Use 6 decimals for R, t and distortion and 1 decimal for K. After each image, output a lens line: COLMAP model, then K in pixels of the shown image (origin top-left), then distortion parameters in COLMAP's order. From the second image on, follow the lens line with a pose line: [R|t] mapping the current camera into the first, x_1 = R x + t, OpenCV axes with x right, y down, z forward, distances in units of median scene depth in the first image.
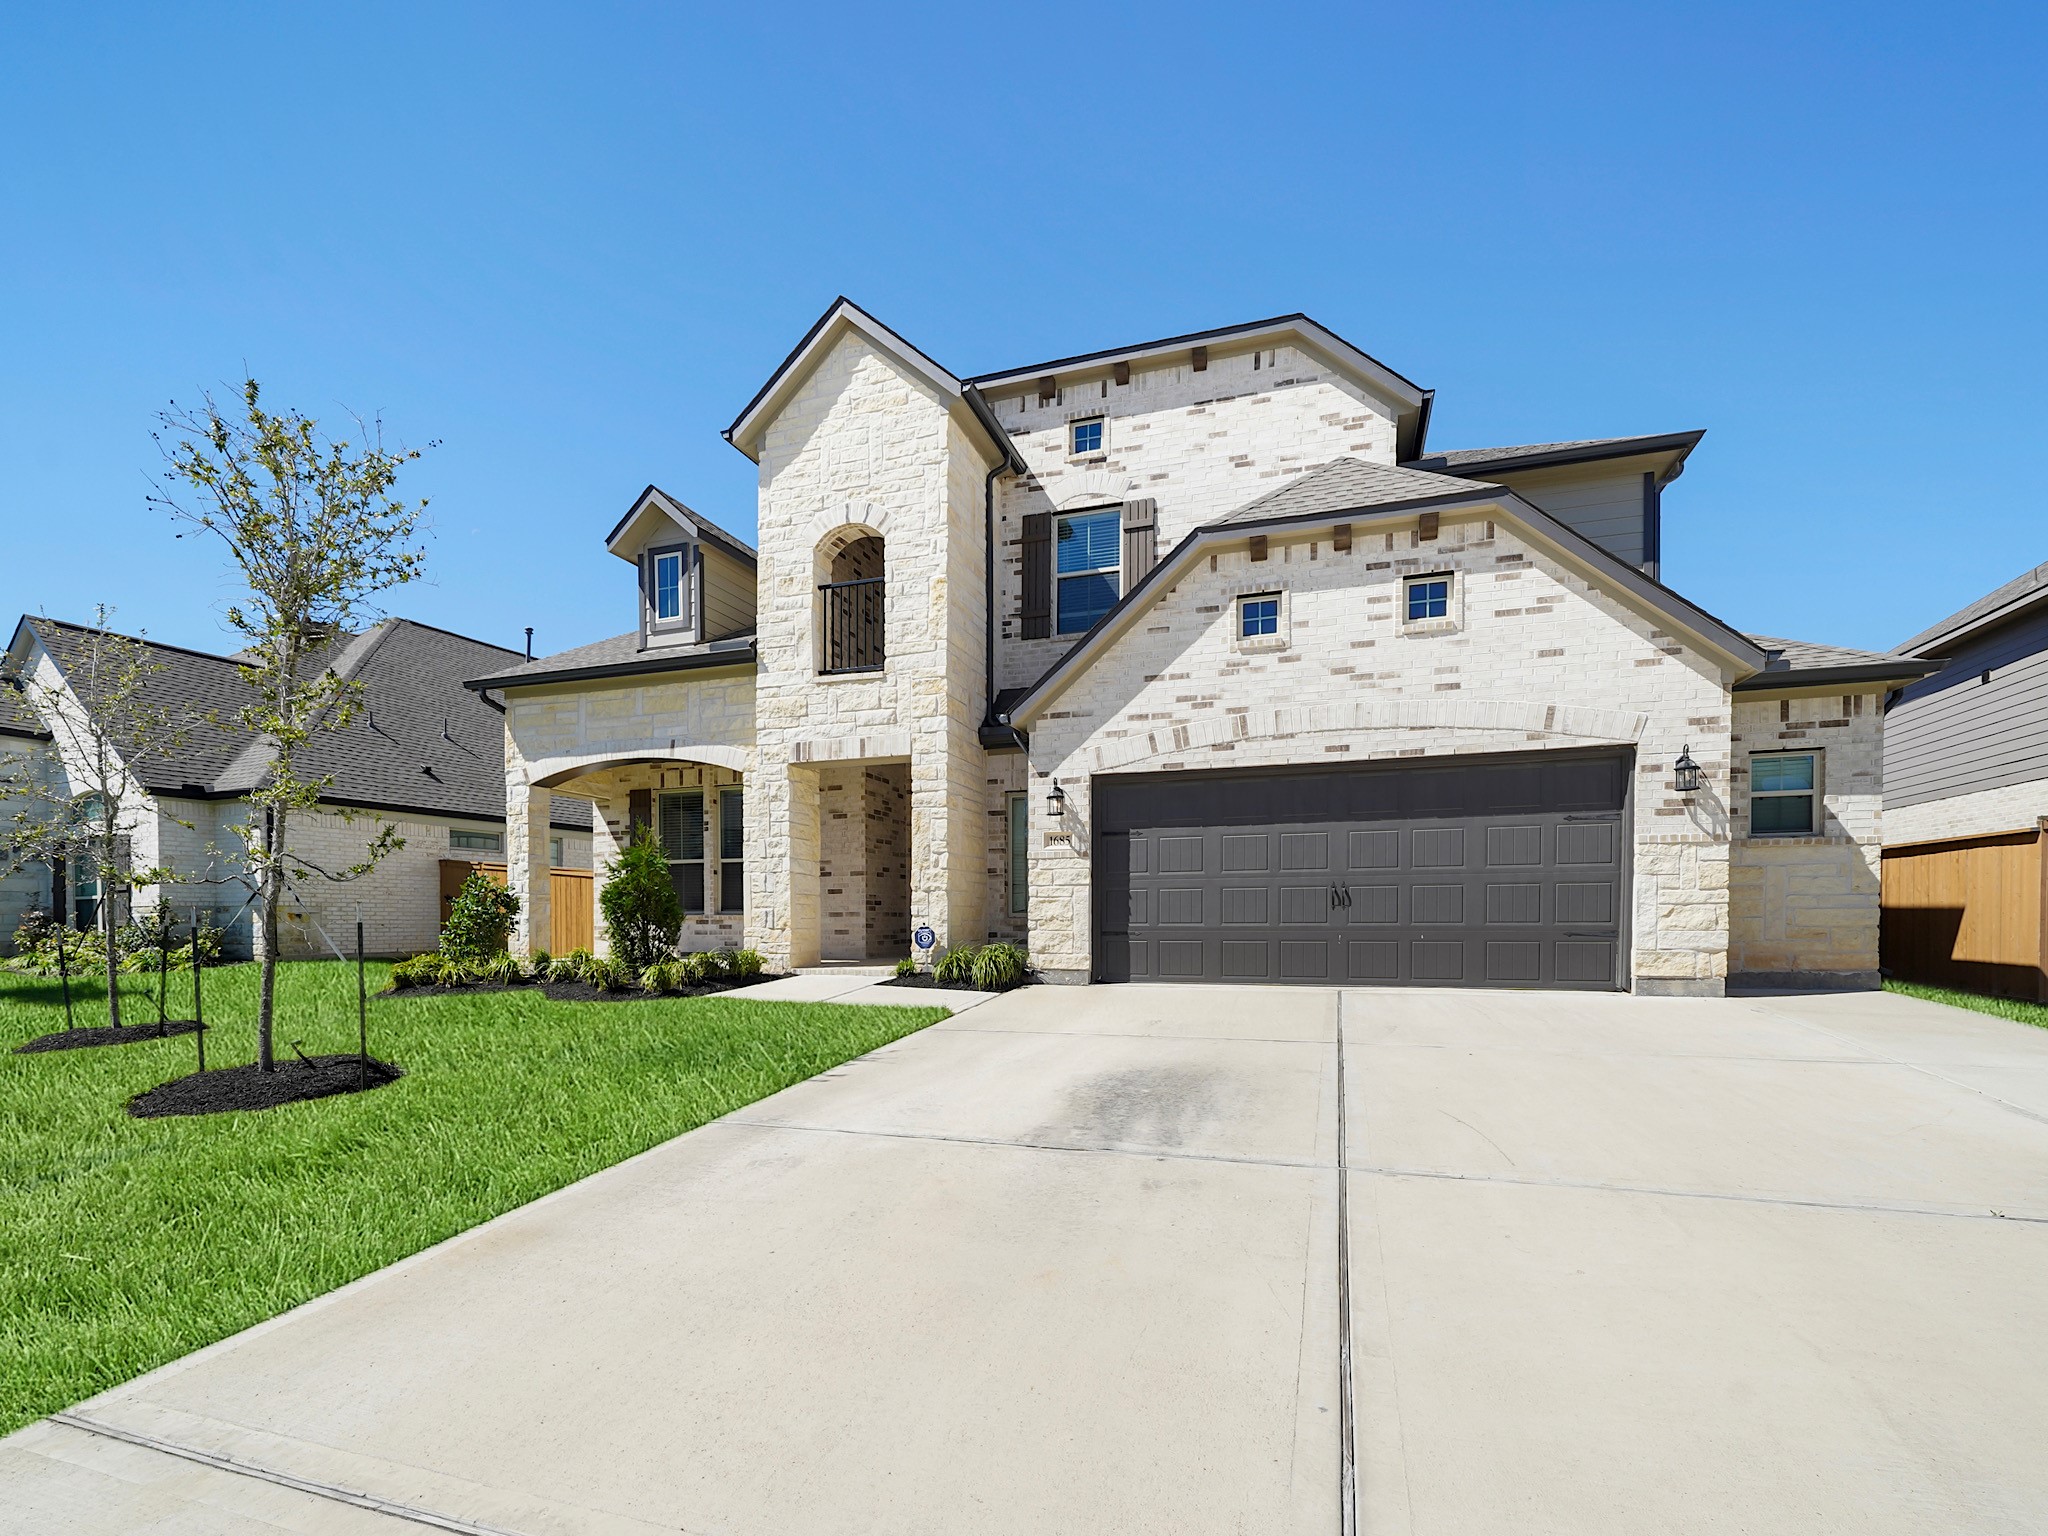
lens RADIAL K [[814.5, 0, 1014.4], [0, 814.5, 773.2], [0, 0, 1]] dist [0.000172, -0.000525]
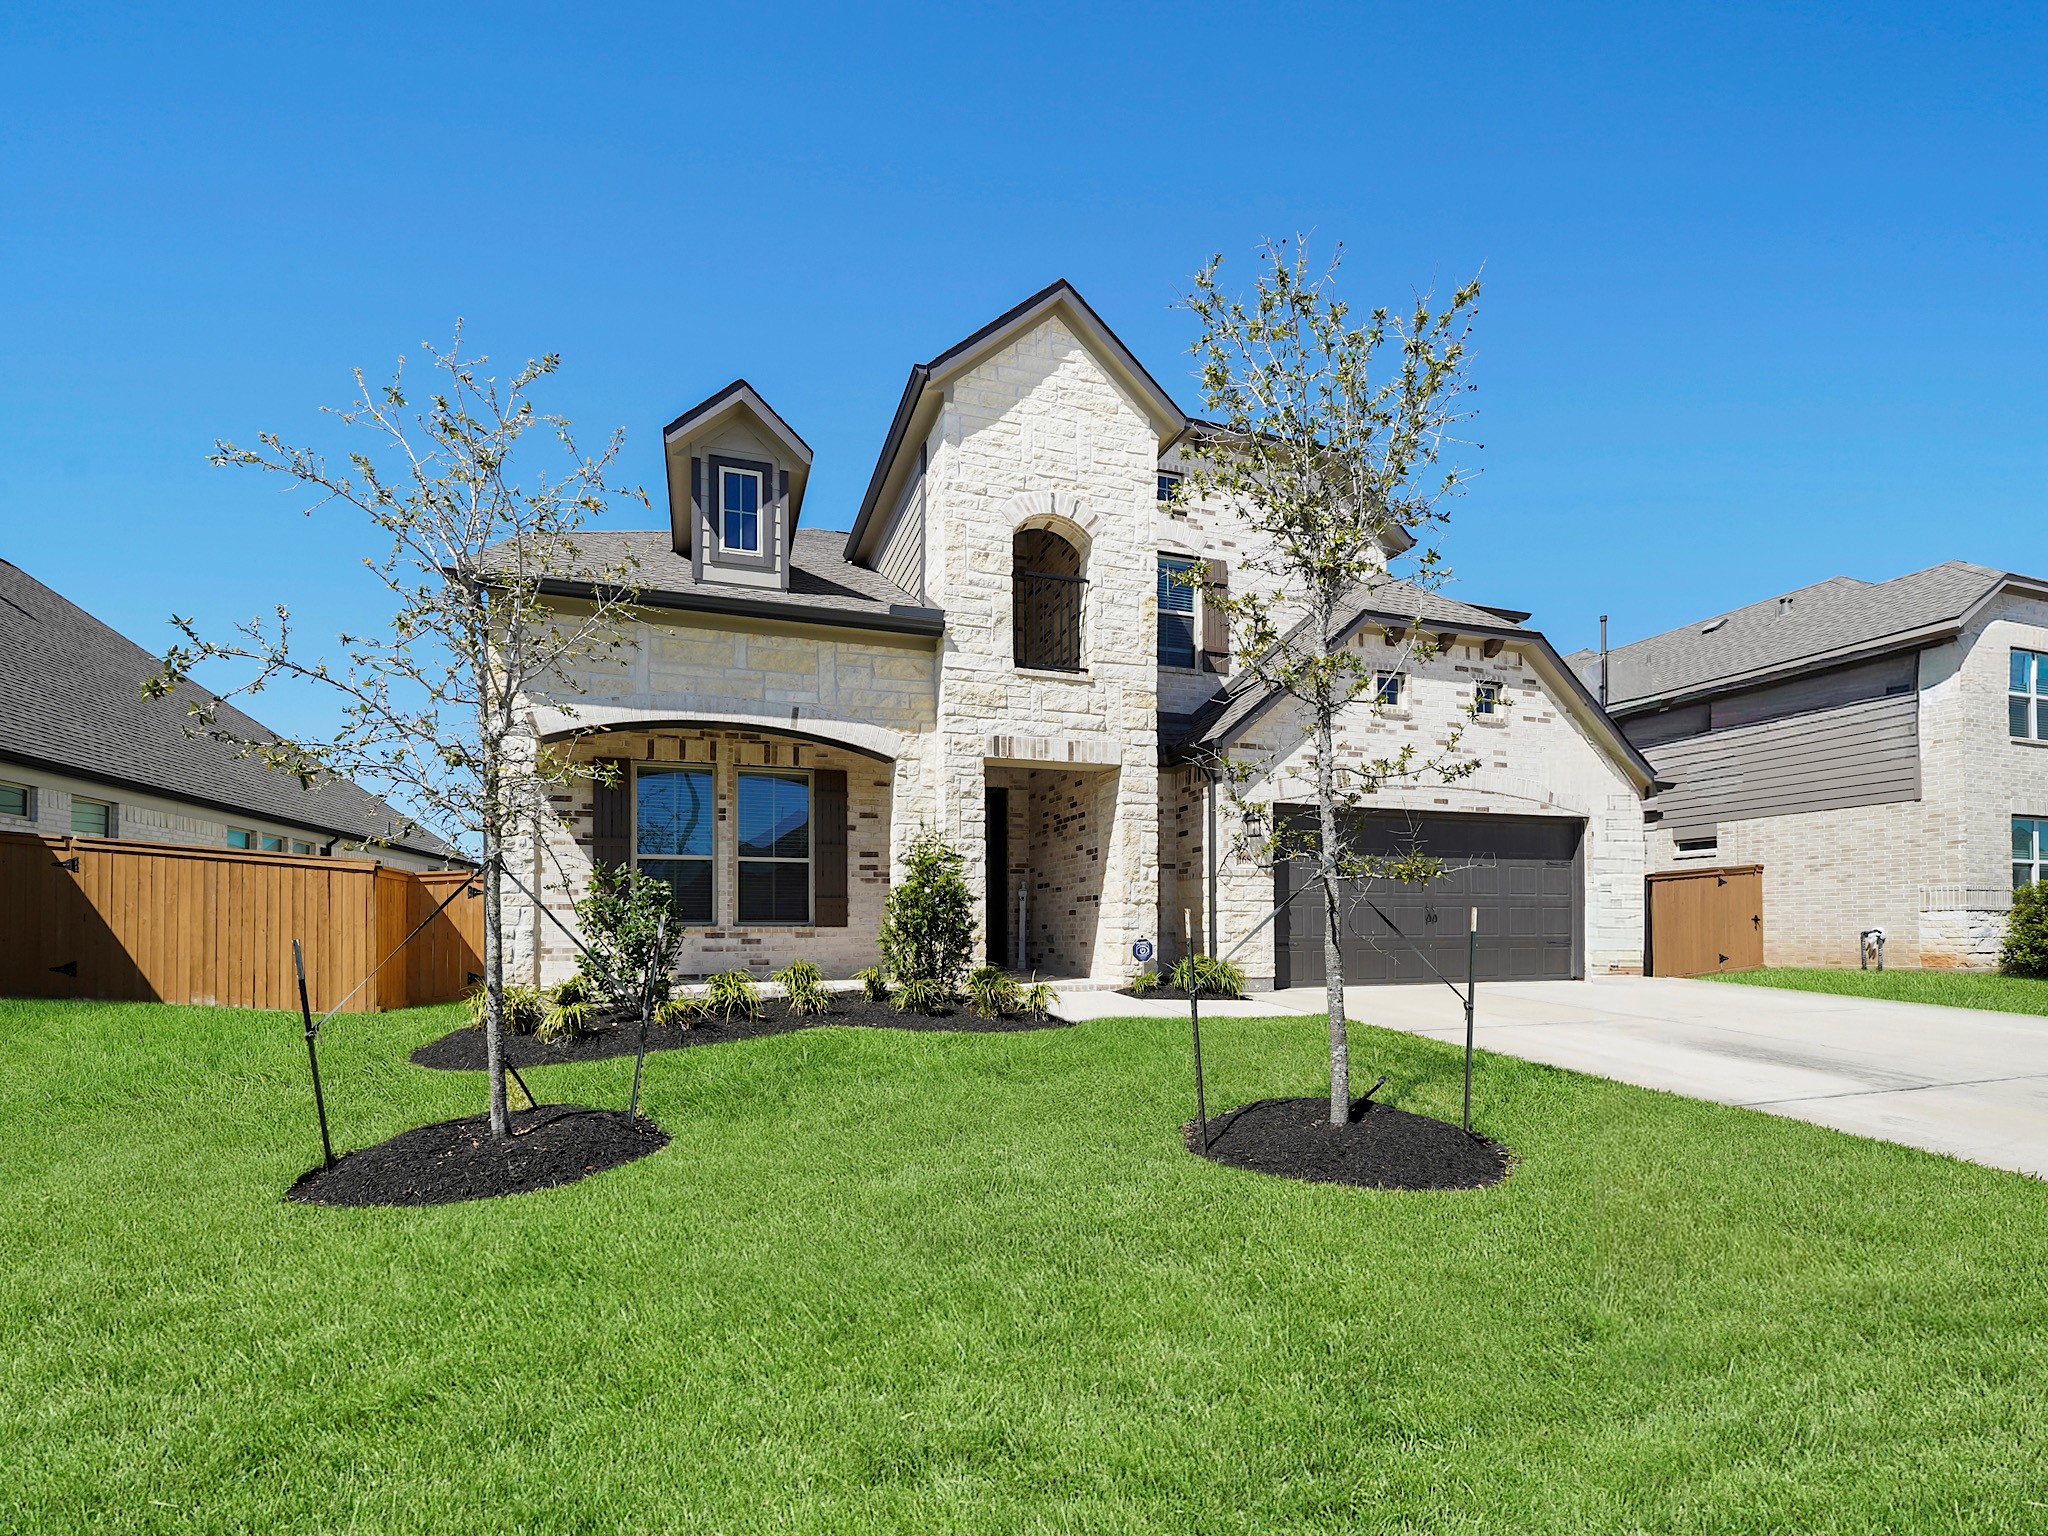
lens RADIAL K [[814.5, 0, 1014.8], [0, 814.5, 766.4], [0, 0, 1]] dist [0.000172, -0.000525]
pose [[0.830714, 0.112337, 0.545247, -0.747031], [-0.097373, 0.993650, -0.056368, 0.045698], [-0.548117, -0.006267, 0.836378, 0.232755]]
